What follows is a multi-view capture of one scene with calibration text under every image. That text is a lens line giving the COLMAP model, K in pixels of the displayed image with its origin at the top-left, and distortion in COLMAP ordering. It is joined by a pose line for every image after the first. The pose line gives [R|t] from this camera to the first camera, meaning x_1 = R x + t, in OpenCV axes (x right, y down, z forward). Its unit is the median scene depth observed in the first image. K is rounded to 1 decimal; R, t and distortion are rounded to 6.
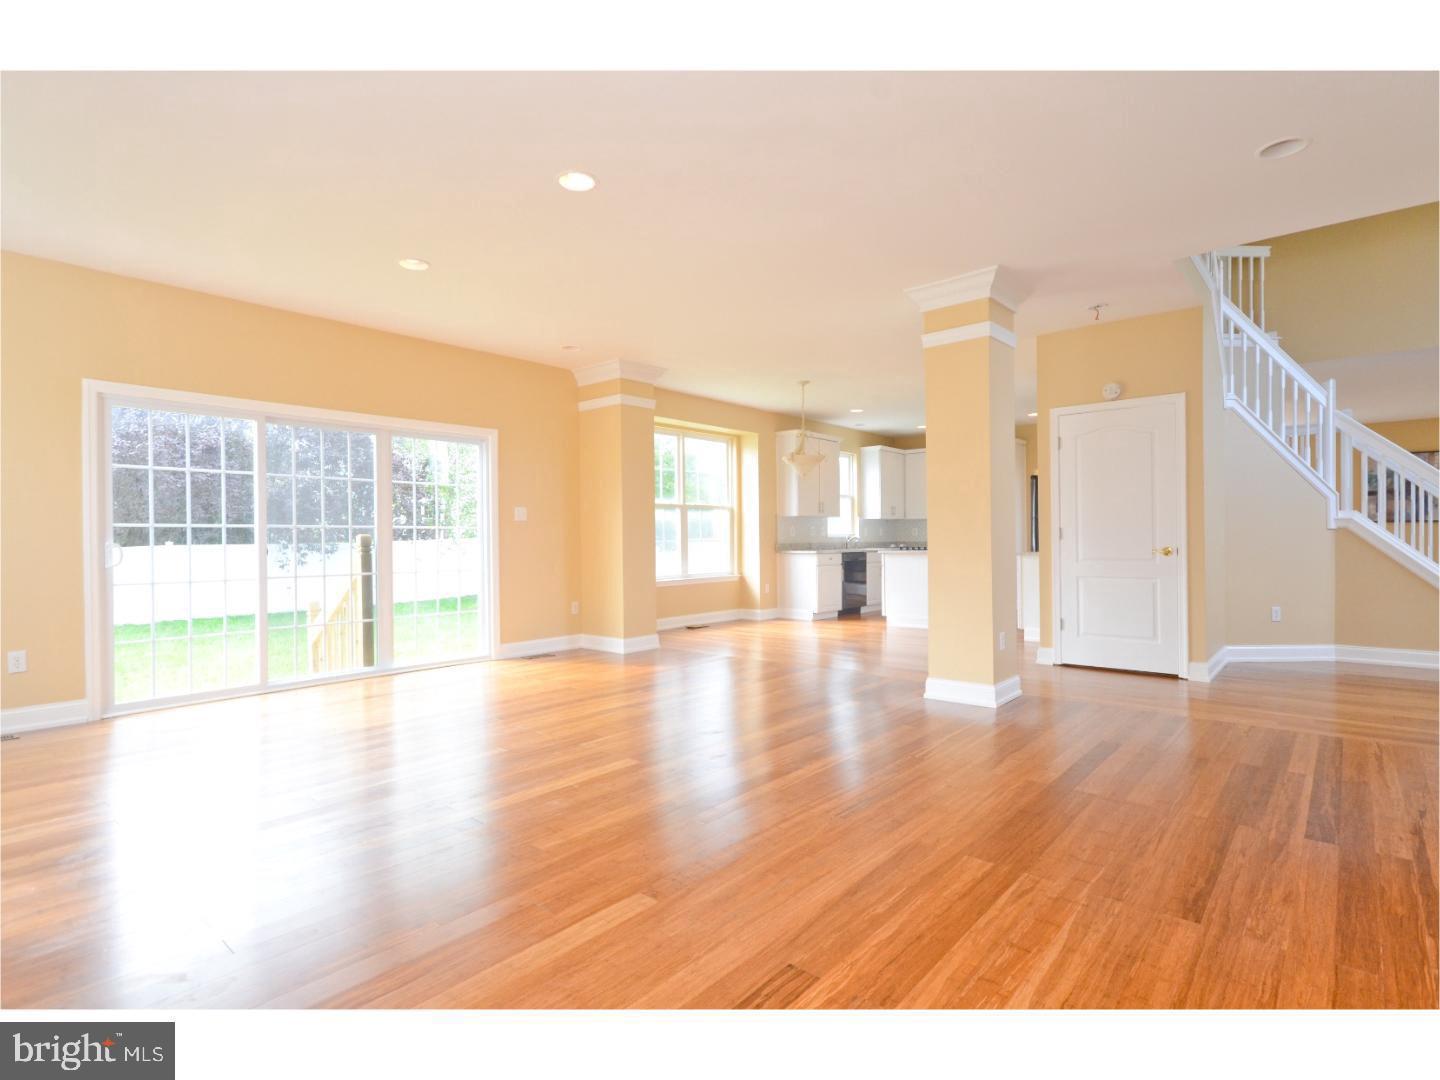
lens RADIAL K [[748.1, 0, 715.9], [0, 748.1, 543.3], [0, 0, 1]] dist [0.001557, -0.000078]
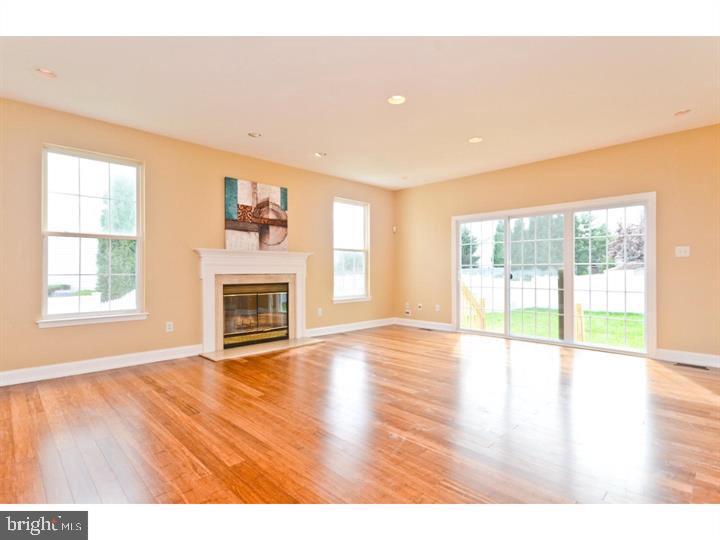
lens RADIAL K [[374.1, 0, 358.4], [0, 374.1, 268.6], [0, 0, 1]] dist [0.001557, -0.000078]
pose [[-0.105569, 0.003126, -0.994407, 0.865217], [-0.007264, 0.999966, 0.003915, -0.019114], [0.994385, 0.007636, -0.105542, 1.006787]]
